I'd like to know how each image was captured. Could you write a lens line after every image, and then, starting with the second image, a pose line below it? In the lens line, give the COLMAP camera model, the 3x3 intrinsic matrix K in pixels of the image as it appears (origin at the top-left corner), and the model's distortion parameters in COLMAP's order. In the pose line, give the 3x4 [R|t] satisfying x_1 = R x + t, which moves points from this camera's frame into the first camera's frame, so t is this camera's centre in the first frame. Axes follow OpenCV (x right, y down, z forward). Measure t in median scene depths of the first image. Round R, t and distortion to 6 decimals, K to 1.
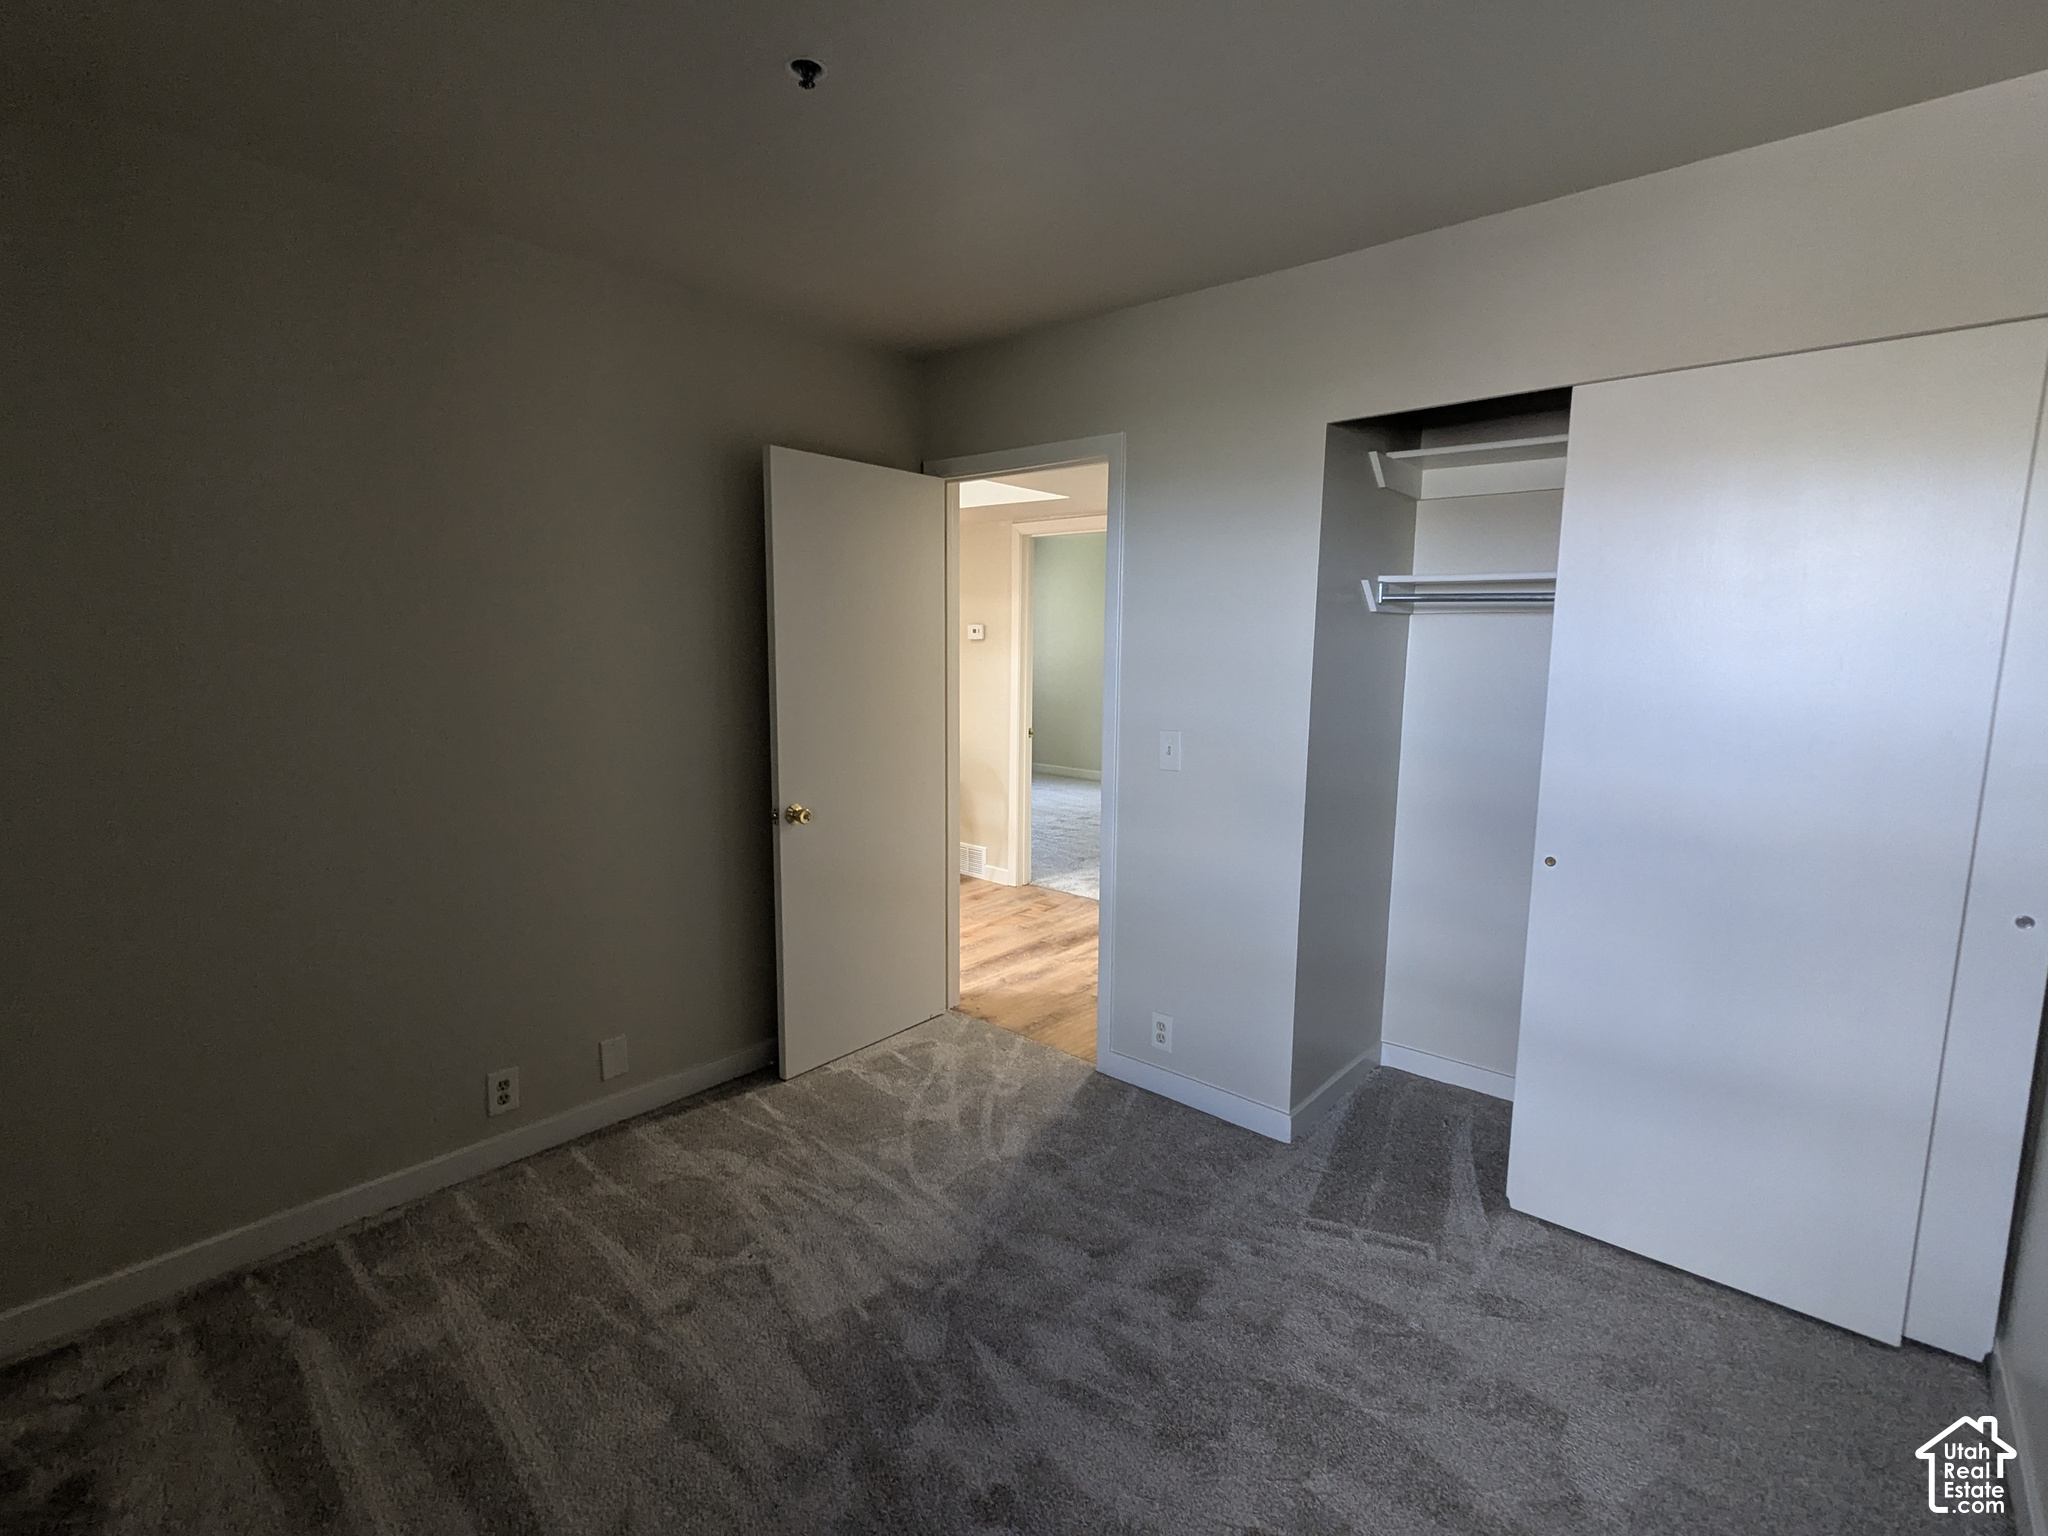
lens RADIAL K [[964.5, 0, 1018.1], [0, 964.5, 763.3], [0, 0, 1]] dist [-0.003045, 0.006029]
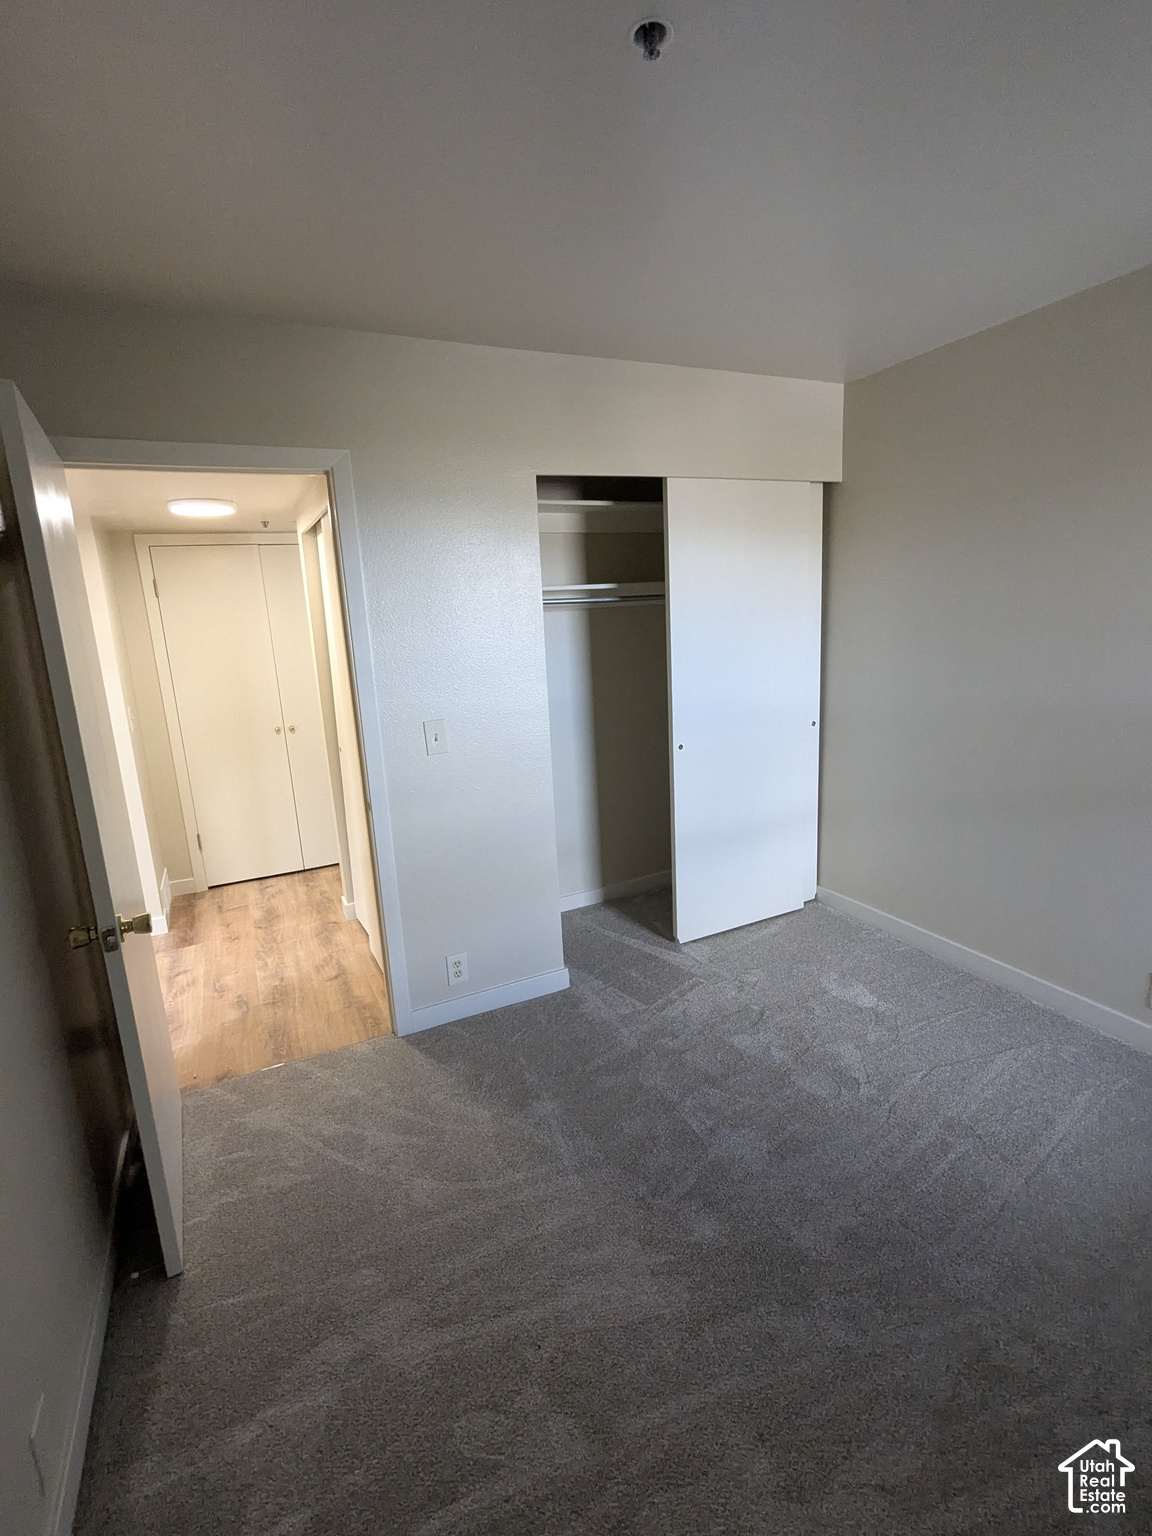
lens RADIAL K [[723.4, 0, 581.9], [0, 723.4, 761.5], [0, 0, 1]] dist [-0.003045, 0.006029]
pose [[0.388324, -0.217737, 0.895430, -0.549123], [0.180665, 0.970817, 0.157719, -0.088778], [-0.903639, 0.100527, 0.416329, 0.458127]]
